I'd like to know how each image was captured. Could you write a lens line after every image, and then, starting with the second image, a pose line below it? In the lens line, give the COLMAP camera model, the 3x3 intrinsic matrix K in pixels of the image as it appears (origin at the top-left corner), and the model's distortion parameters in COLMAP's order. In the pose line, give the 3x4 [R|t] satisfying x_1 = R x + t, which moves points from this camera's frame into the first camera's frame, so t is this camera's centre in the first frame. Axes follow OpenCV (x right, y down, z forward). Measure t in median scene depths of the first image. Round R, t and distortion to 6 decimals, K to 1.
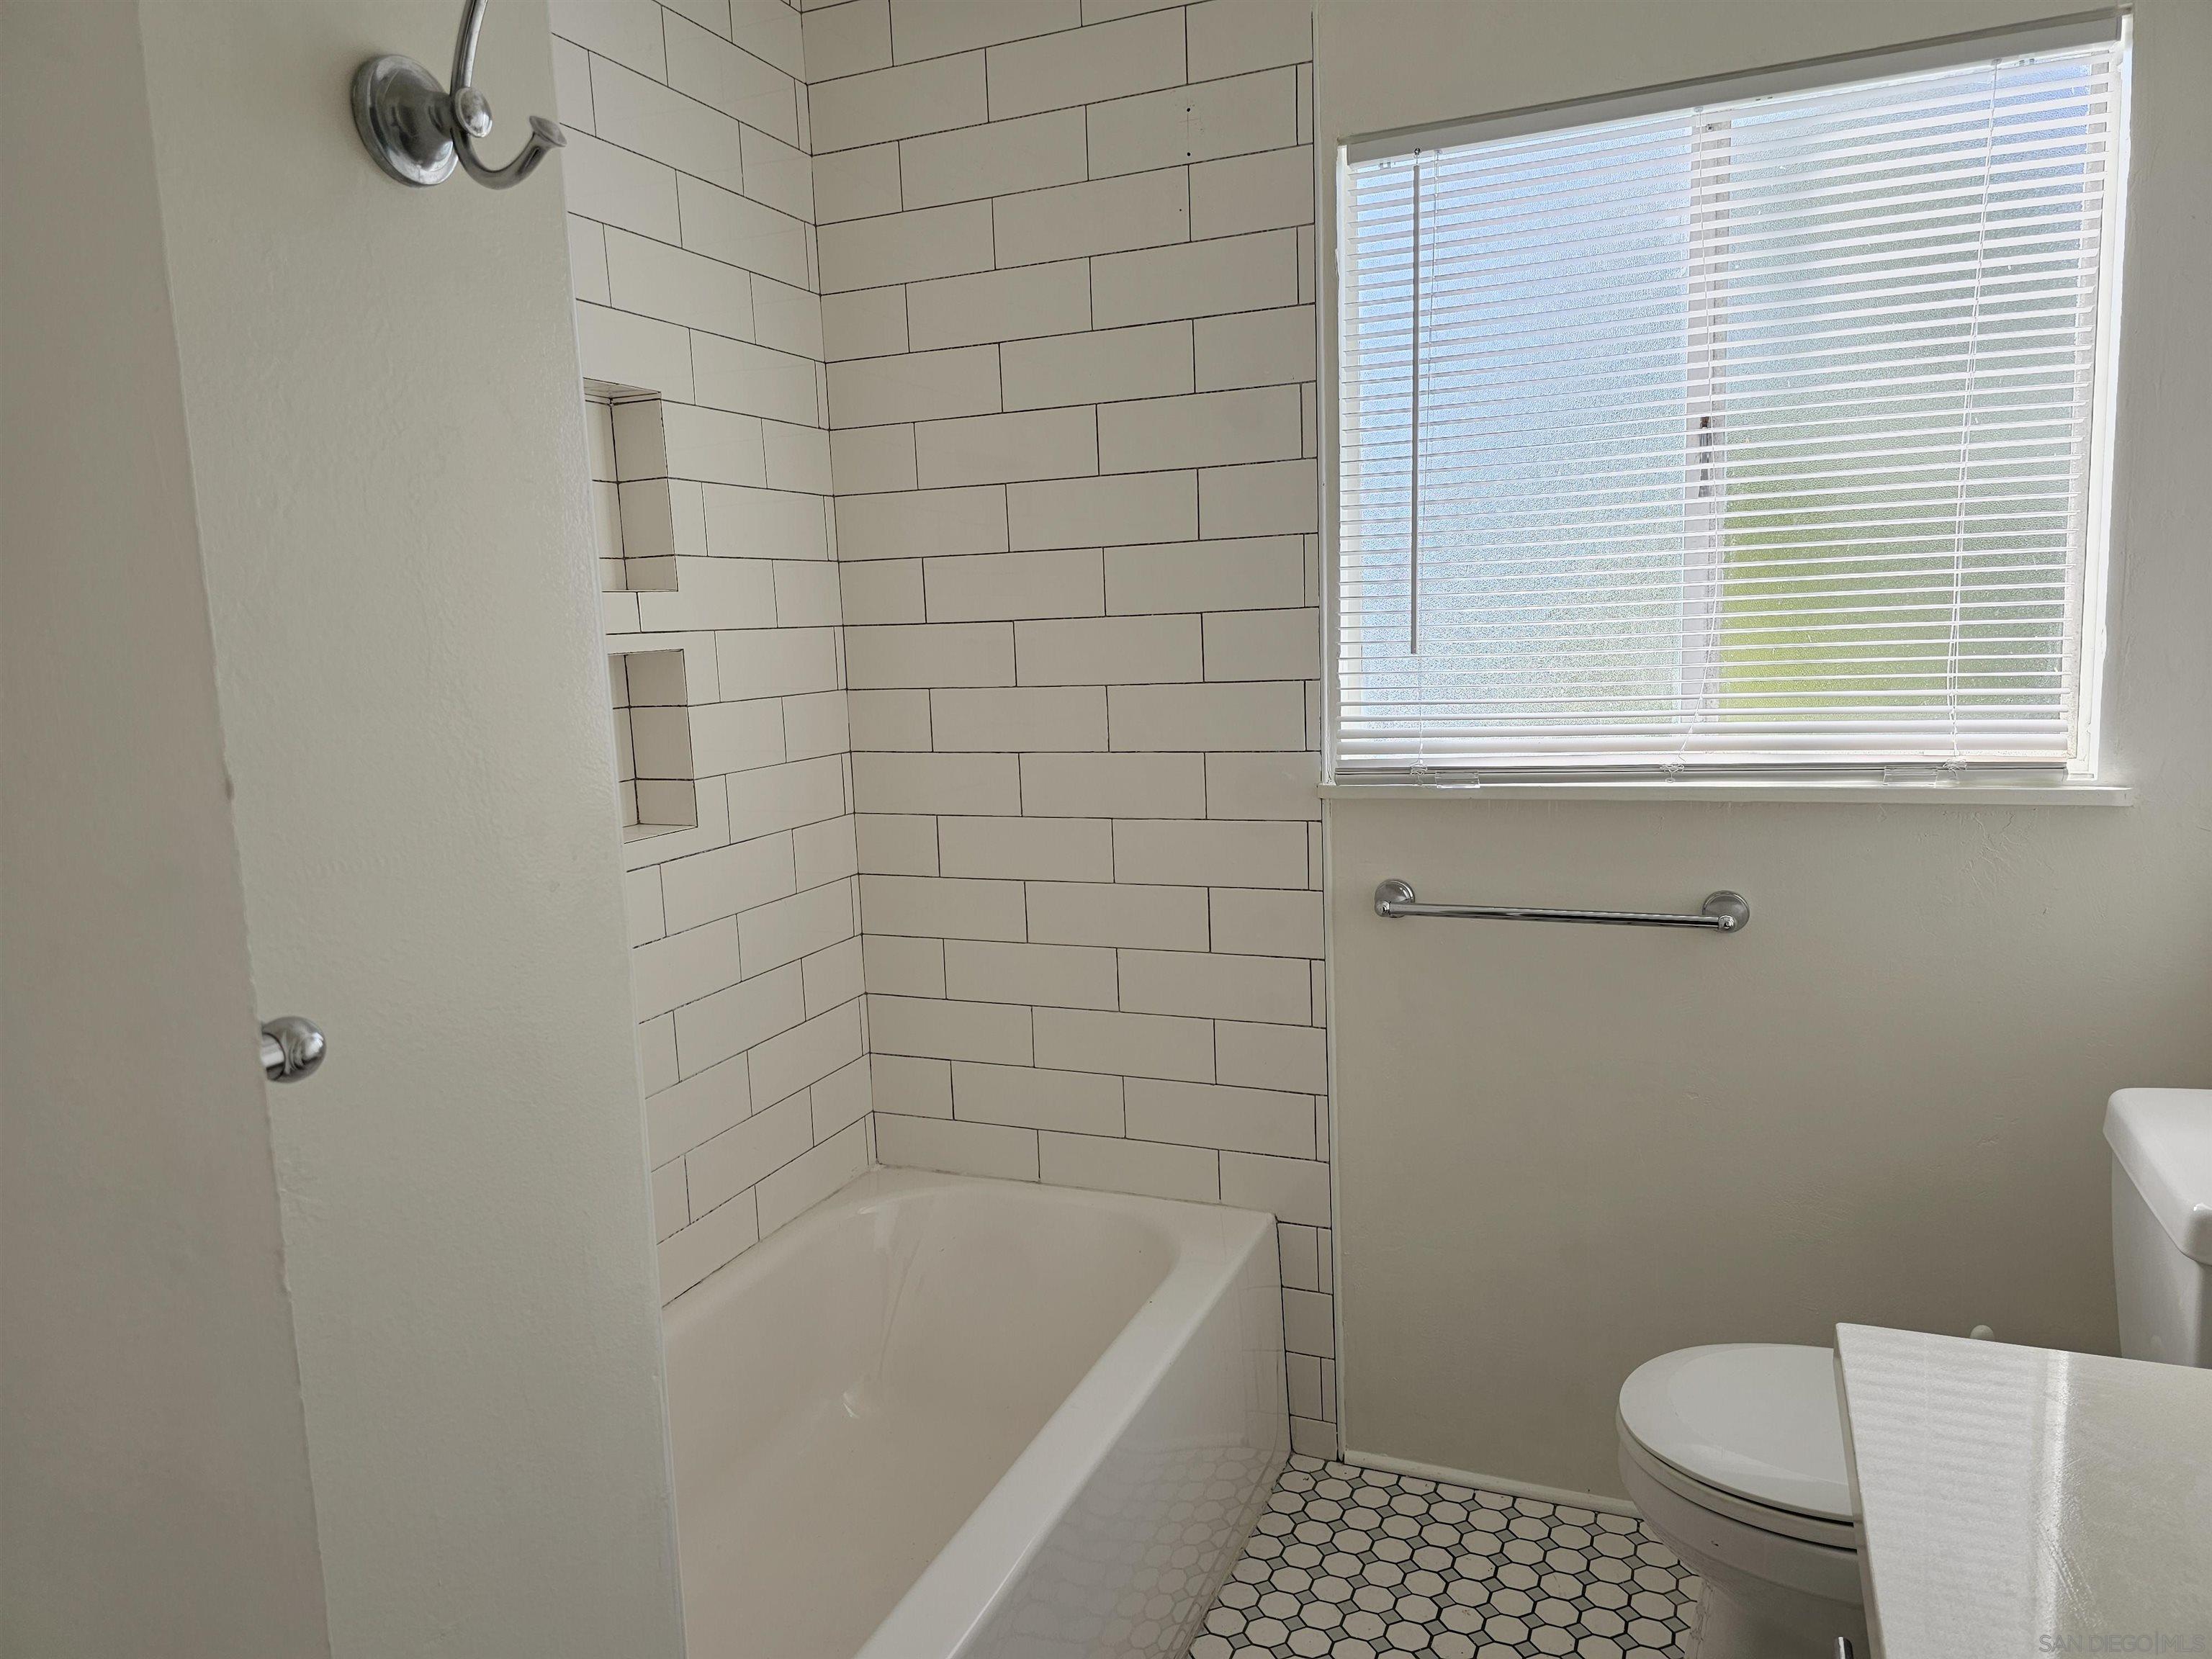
lens RADIAL K [[1477.6, 0, 1093.8], [0, 1477.6, 826.2], [0, 0, 1]] dist [0.056479, -0.053168]
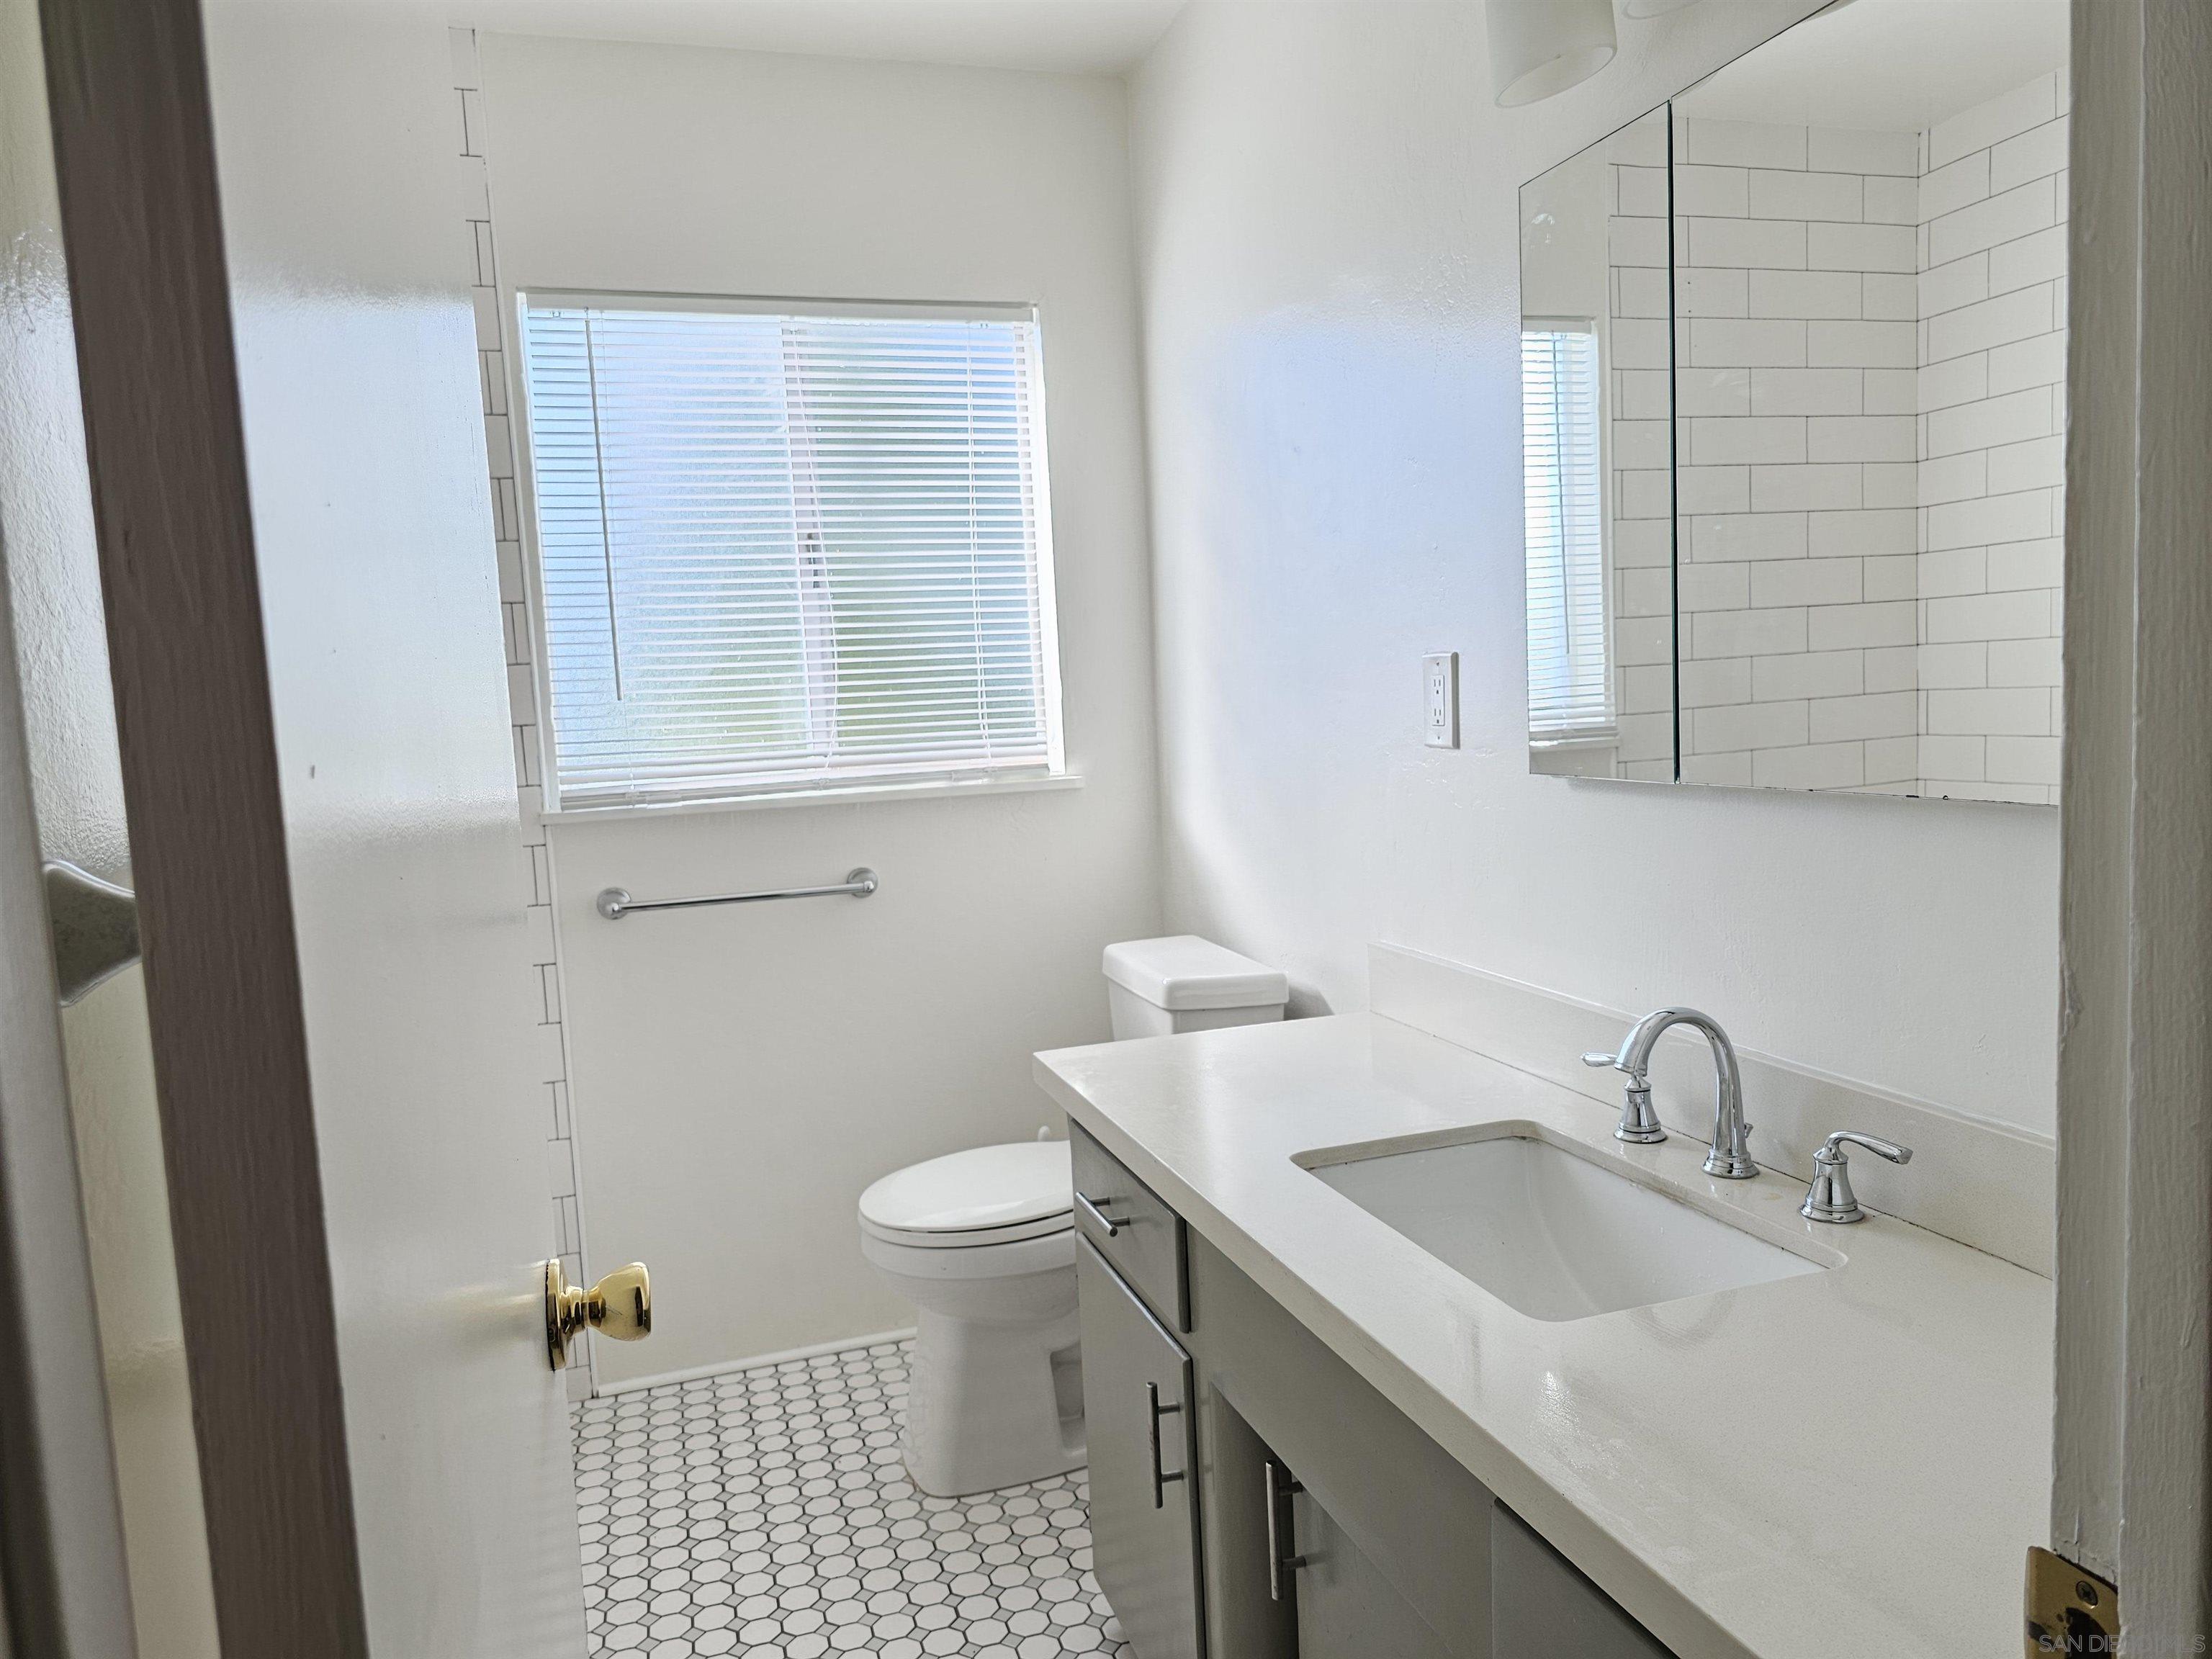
lens RADIAL K [[1477.6, 0, 1119.3], [0, 1477.6, 835.4], [0, 0, 1]] dist [0.056479, -0.053168]
pose [[0.757797, -0.063318, 0.649411, -0.290717], [0.108749, 0.993616, -0.030020, 0.080933], [-0.643365, 0.093372, 0.759845, -0.214494]]
